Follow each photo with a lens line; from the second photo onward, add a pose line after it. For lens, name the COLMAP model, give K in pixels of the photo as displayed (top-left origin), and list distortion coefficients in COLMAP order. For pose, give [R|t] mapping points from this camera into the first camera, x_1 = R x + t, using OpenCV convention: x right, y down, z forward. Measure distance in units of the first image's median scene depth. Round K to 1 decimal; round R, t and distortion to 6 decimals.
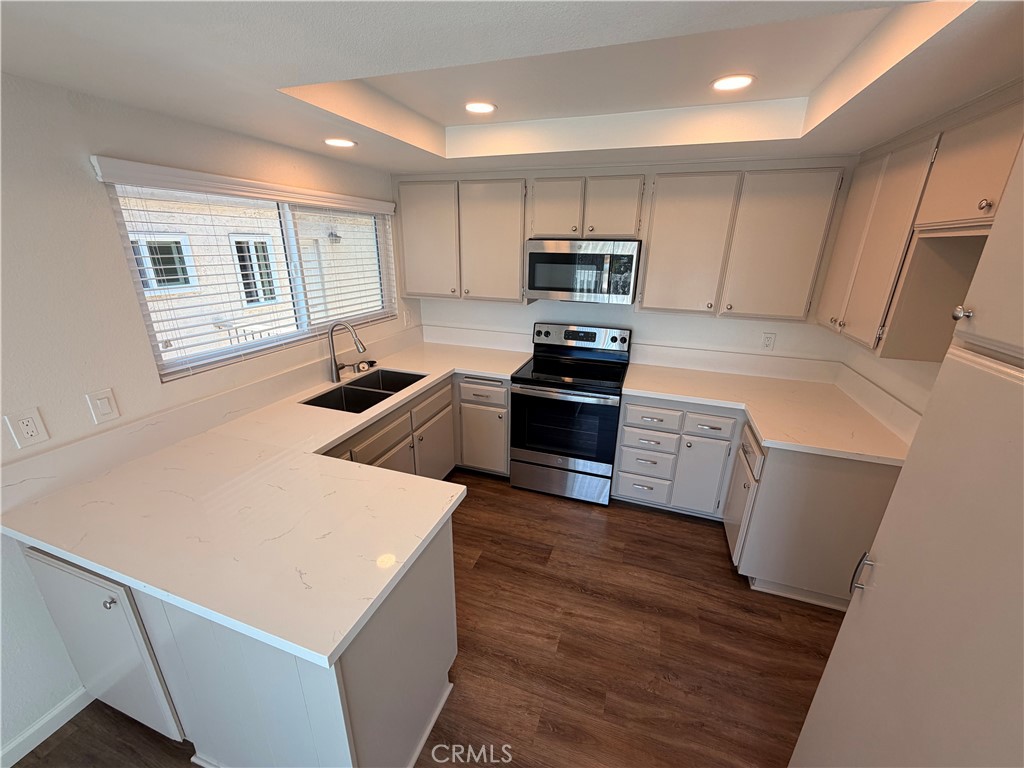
lens RADIAL K [[408.8, 0, 511.2], [0, 408.8, 384.8], [0, 0, 1]] dist [-0.002567, -0.000619]
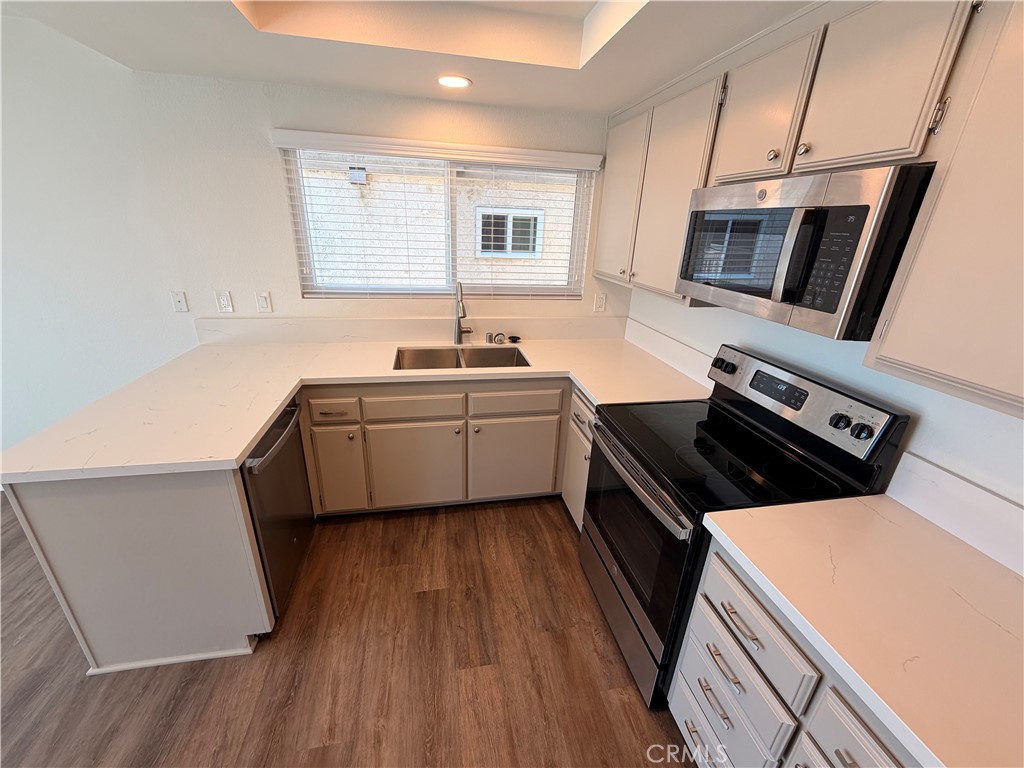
lens RADIAL K [[408.8, 0, 511.2], [0, 408.8, 384.5], [0, 0, 1]] dist [-0.002567, -0.000619]
pose [[0.503542, 0.322984, -0.801329, 0.465331], [-0.312821, 0.932721, 0.179371, -0.132070], [0.805350, 0.160352, 0.570700, 0.546954]]
